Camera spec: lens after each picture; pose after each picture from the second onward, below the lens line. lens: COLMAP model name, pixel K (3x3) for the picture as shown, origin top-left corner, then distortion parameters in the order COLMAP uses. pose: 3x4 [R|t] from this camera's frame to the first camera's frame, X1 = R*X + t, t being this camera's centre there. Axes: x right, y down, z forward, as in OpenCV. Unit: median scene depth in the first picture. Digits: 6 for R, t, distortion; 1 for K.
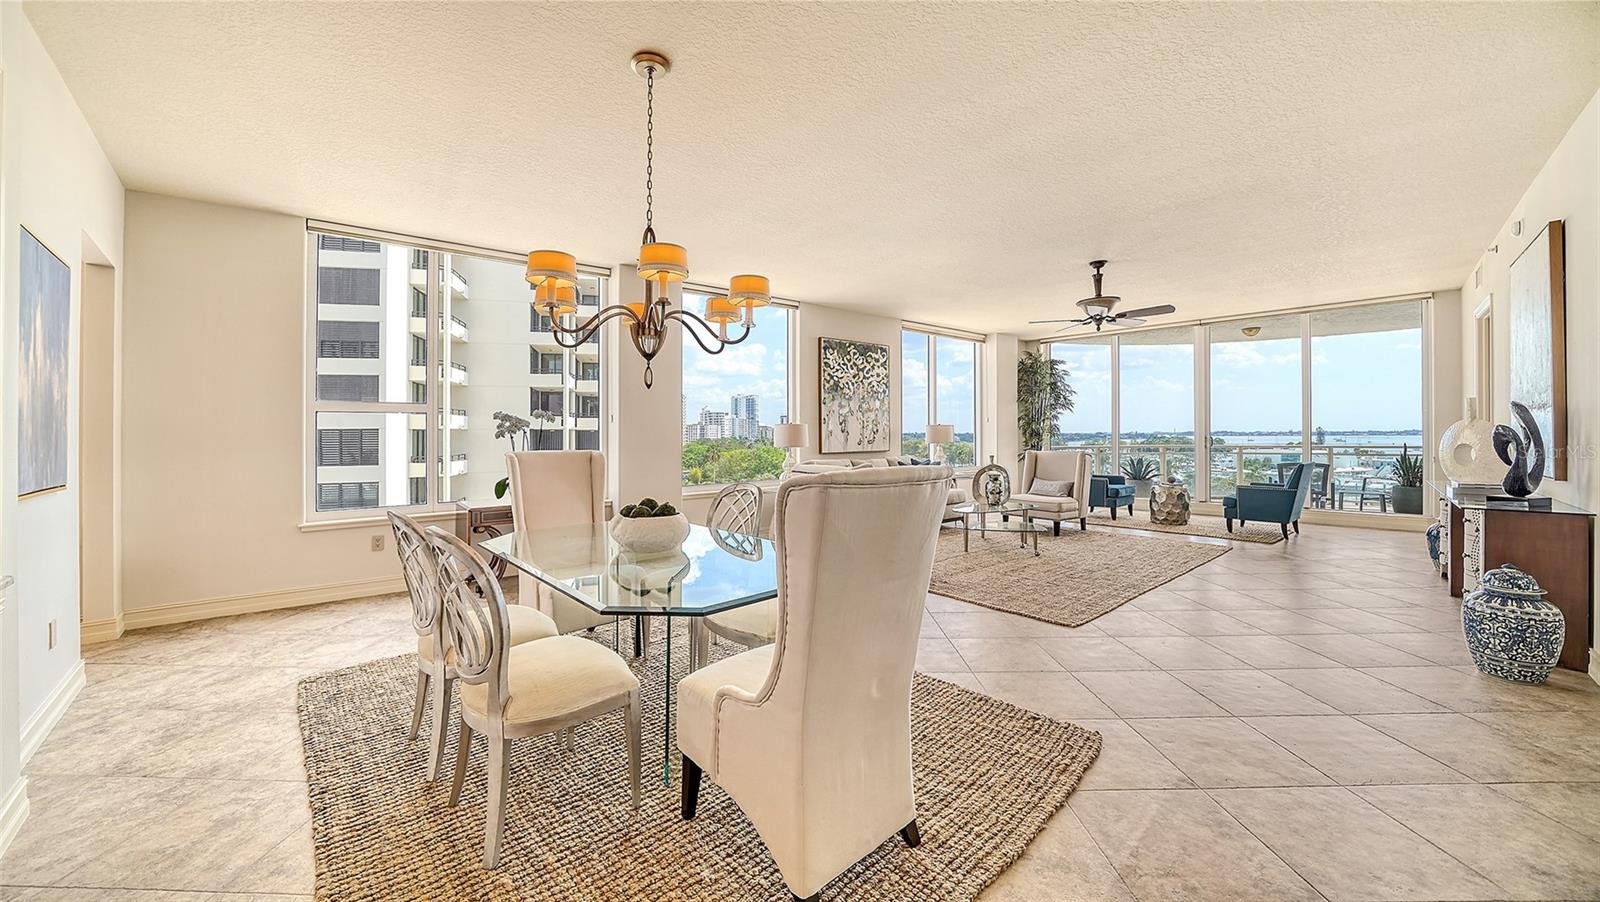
lens RADIAL K [[586.8, 0, 765.7], [0, 586.8, 418.5], [0, 0, 1]] dist [-0.022638, 0.000005]
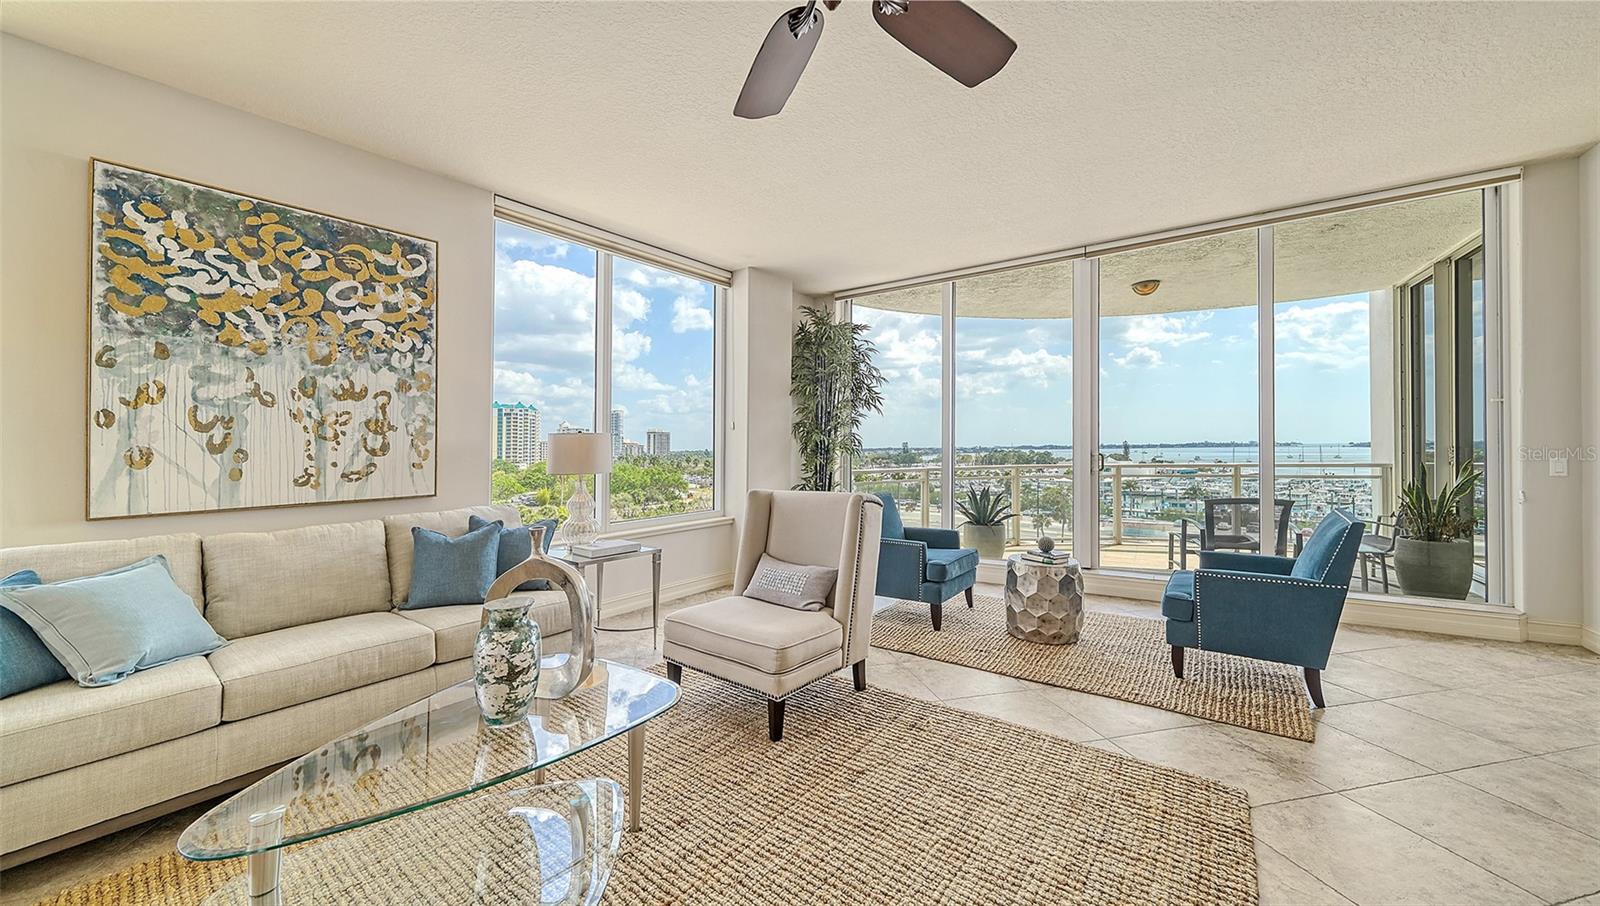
lens RADIAL K [[563.2, 0, 772.8], [0, 563.2, 447.0], [0, 0, 1]] dist [-0.000162, 0.000058]
pose [[0.977048, -0.007281, 0.212894, 0.364107], [0.002919, 0.999779, 0.020796, 0.013589], [-0.212999, -0.019697, 0.976854, 0.570492]]
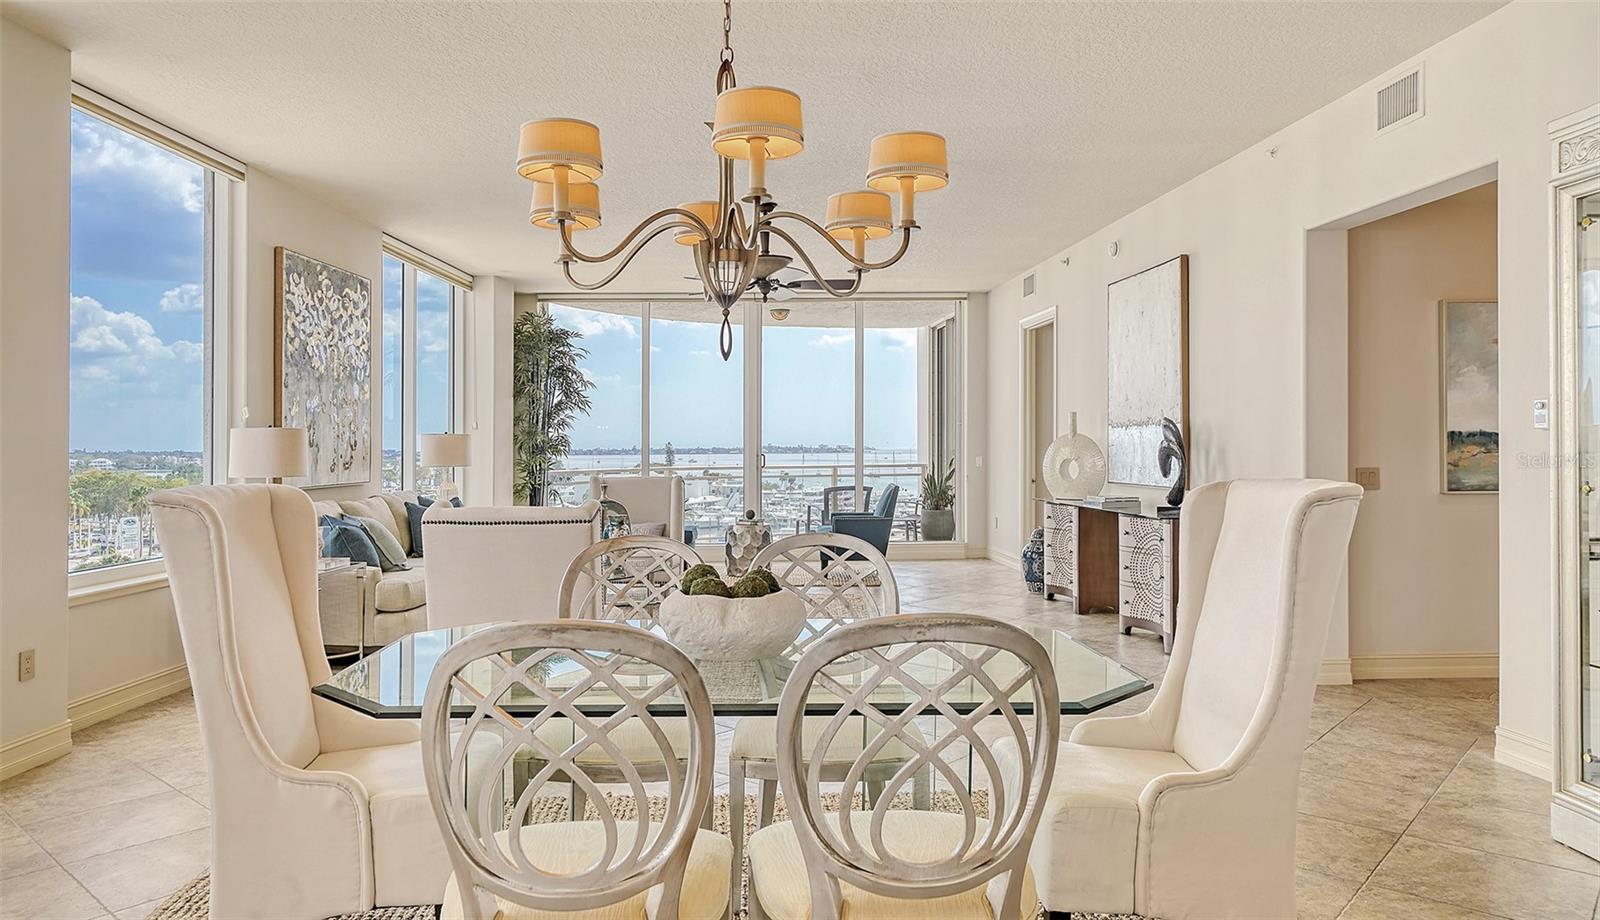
lens RADIAL K [[1098.3, 0, 800.4], [0, 1098.3, 442.3], [0, 0, 1]] dist [-0.004646, -0.000198]
pose [[0.620621, 0.004582, 0.784097, -0.316352], [-0.017433, 0.999816, 0.007956, 0.005281], [-0.783916, -0.018607, 0.620587, 0.106676]]
